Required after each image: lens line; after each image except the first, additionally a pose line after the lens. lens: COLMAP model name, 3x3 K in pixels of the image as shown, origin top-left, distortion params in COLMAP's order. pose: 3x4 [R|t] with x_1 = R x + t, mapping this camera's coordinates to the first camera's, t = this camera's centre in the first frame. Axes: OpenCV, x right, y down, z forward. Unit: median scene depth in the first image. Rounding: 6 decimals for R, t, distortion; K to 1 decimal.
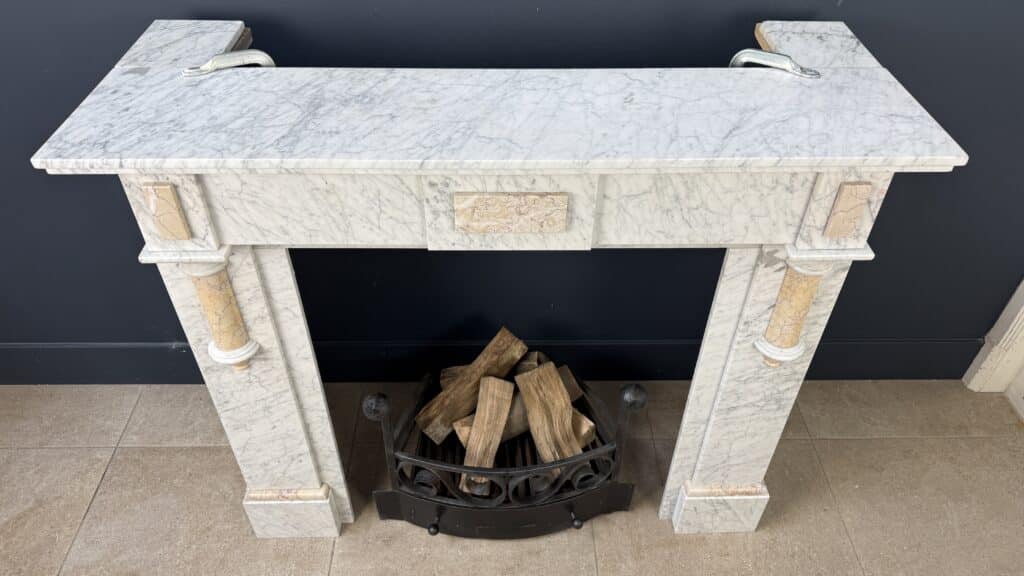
lens RADIAL K [[712.4, 0, 512.0], [0, 712.4, 288.0], [0, 0, 1]] dist [0.166635, -0.356457]
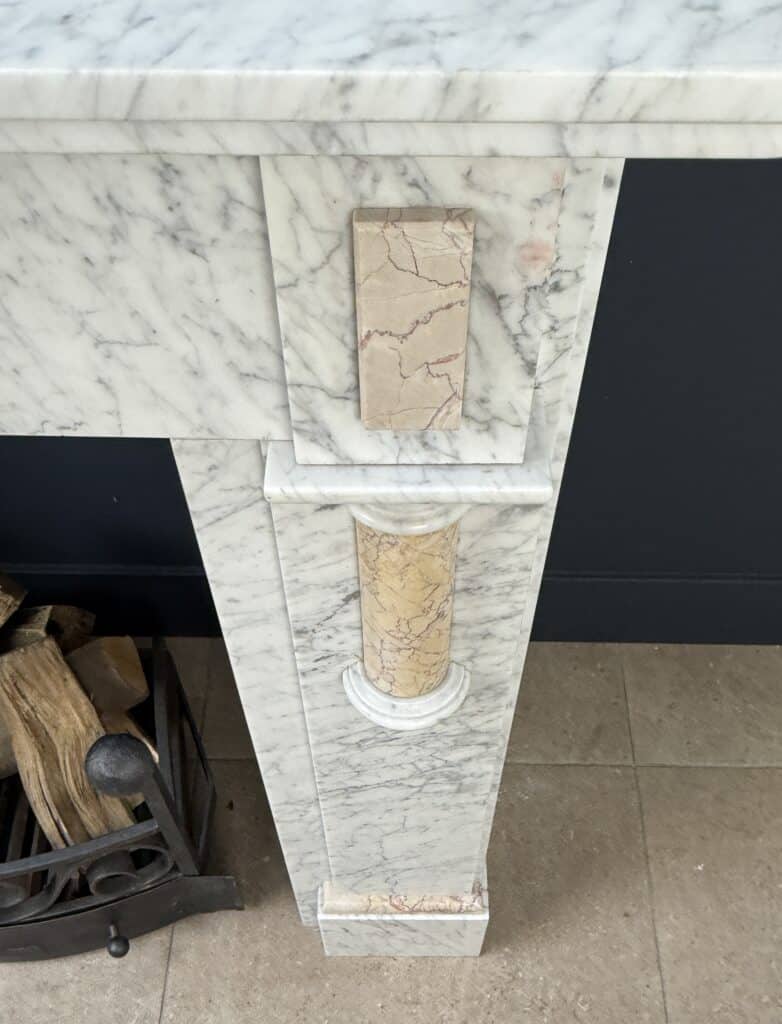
lens RADIAL K [[966.2, 0, 390.7], [0, 966.2, 667.0], [0, 0, 1]] dist [-0.000855, -0.002023]
pose [[0.999249, 0.025124, -0.029490, 0.407341], [-0.016148, 0.962036, 0.272446, -0.073722], [0.035216, -0.271765, 0.961719, 0.551488]]
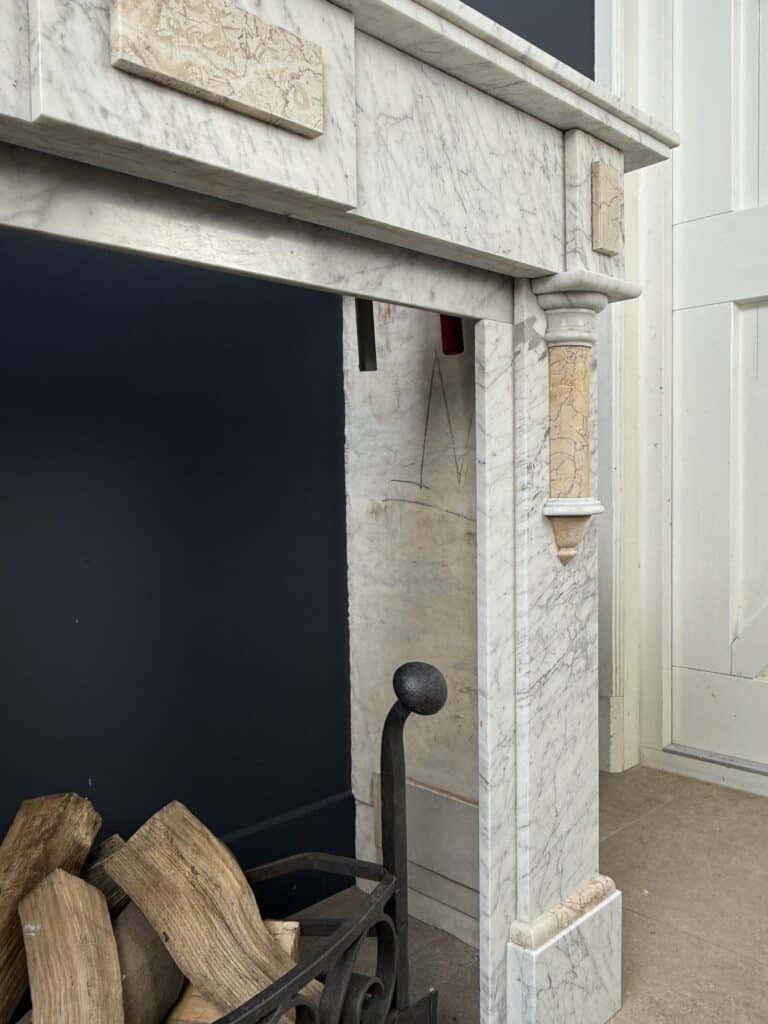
lens RADIAL K [[827.8, 0, 384.0], [0, 827.8, 512.0], [0, 0, 1]] dist [0.002586, -0.002666]
pose [[0.727974, -0.048042, 0.683919, -0.268781], [0.471042, 0.759874, -0.448007, 0.356309], [-0.498169, 0.648293, 0.575799, 0.716205]]
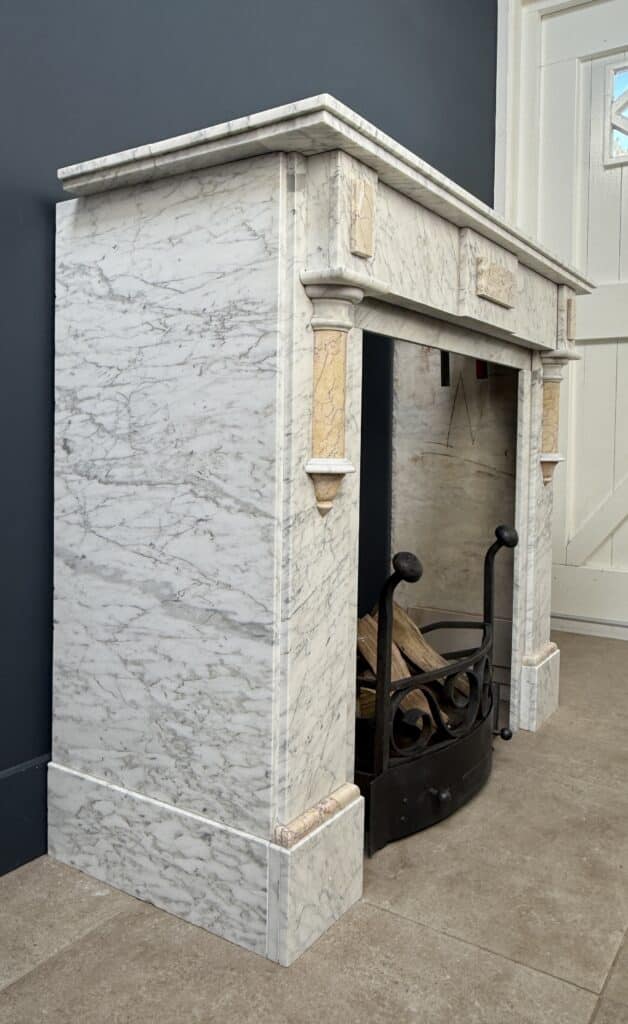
lens RADIAL K [[775.9, 0, 314.4], [0, 775.9, 458.4], [0, 0, 1]] dist [-0.001693, 0.001131]
pose [[0.570841, -0.022960, 0.820740, -1.129752], [0.538976, 0.764563, -0.353480, 0.377579], [-0.619392, 0.644140, 0.448819, 0.676202]]
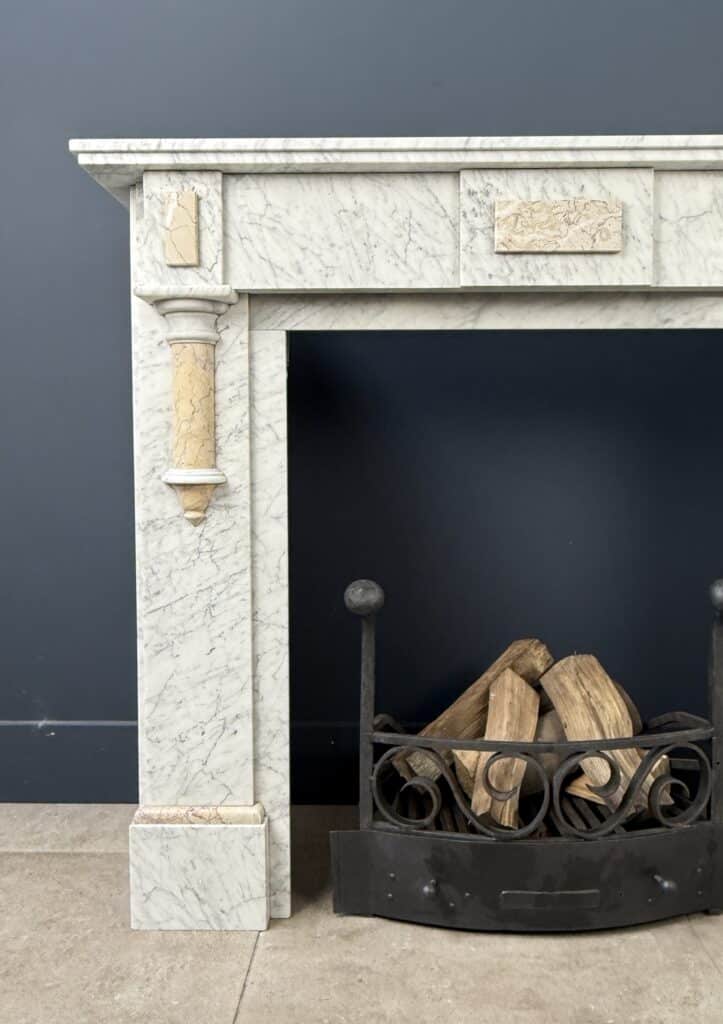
lens RADIAL K [[959.7, 0, 386.0], [0, 959.7, 501.2], [0, 0, 1]] dist [0.005689, 0.004635]
pose [[0.999405, -0.011212, -0.032610, -0.155345], [-0.011508, 0.783006, -0.621908, 0.782181], [0.032507, 0.621913, 0.782411, 0.234172]]
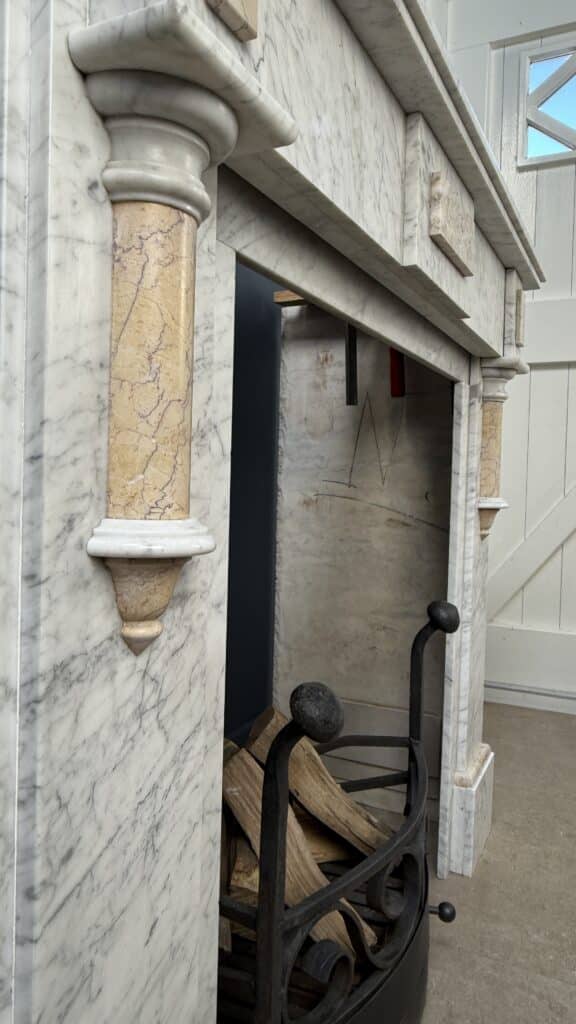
lens RADIAL K [[715.0, 0, 291.6], [0, 715.0, 496.9], [0, 0, 1]] dist [-0.001546, -0.000137]
pose [[0.458275, -0.022190, 0.888533, -0.677986], [0.575418, 0.769318, -0.277568, 0.203454], [-0.677405, 0.638481, 0.365328, 0.881181]]
